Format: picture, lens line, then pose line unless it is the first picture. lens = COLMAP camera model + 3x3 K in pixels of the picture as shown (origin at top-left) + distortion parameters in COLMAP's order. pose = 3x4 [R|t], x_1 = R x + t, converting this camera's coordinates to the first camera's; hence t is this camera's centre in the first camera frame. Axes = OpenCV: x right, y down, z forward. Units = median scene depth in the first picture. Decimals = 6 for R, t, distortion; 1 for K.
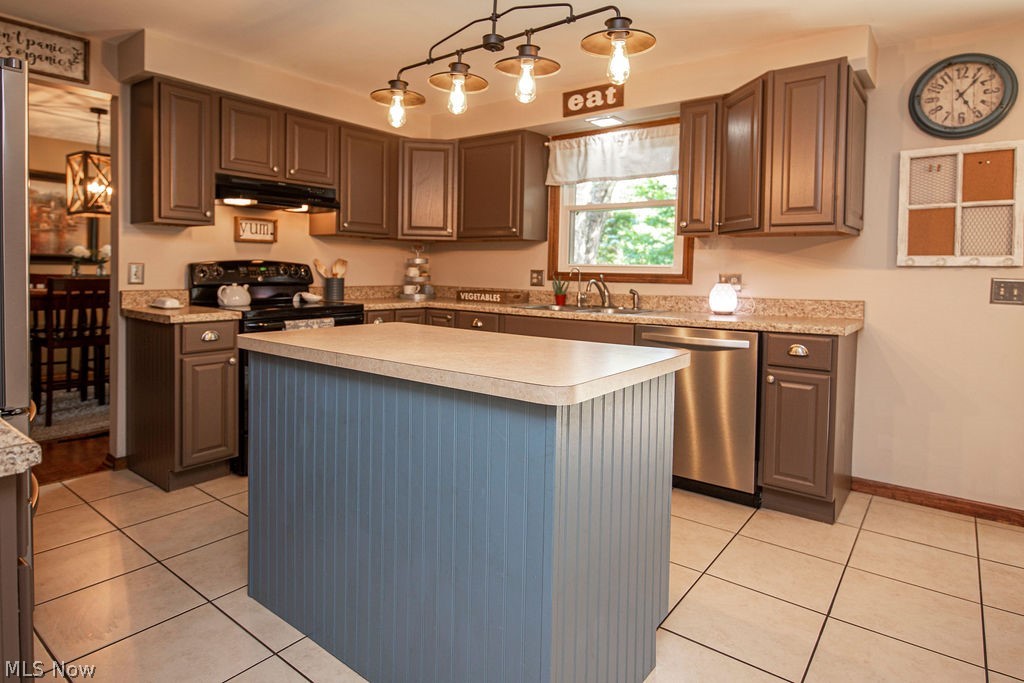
lens RADIAL K [[568.2, 0, 511.6], [0, 568.2, 289.6], [0, 0, 1]] dist [-0.001705, -0.000339]
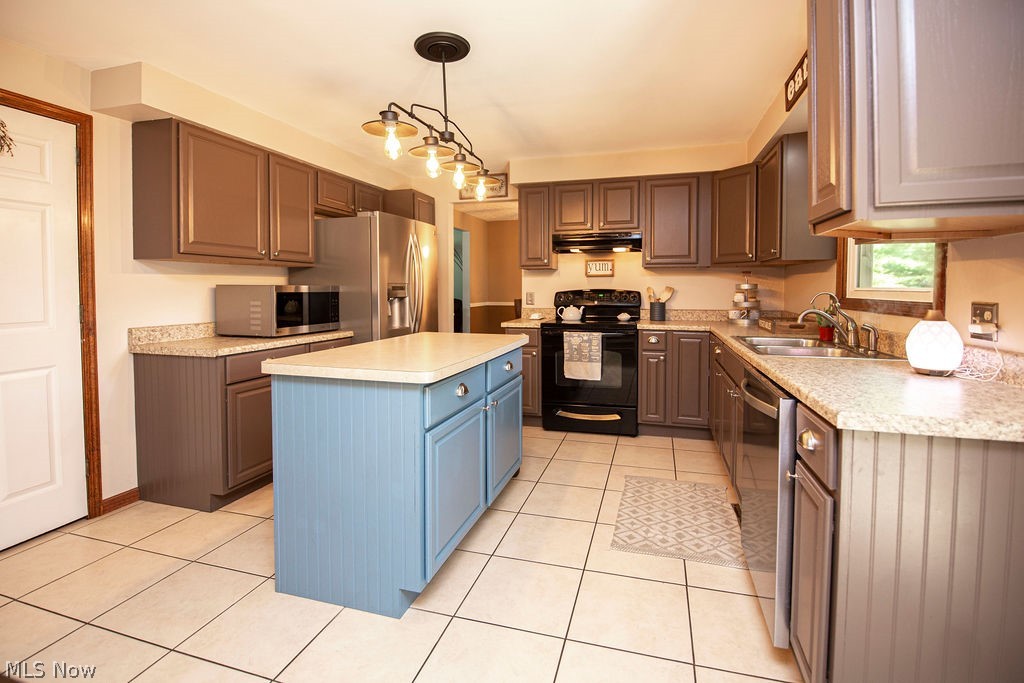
lens RADIAL K [[469.5, 0, 515.6], [0, 469.5, 309.9], [0, 0, 1]] dist [-0.000105, -0.000003]
pose [[0.361664, 0.028697, -0.931867, 0.575635], [-0.026900, 0.999431, 0.020337, -0.018123], [0.931920, 0.017712, 0.362231, 0.382054]]
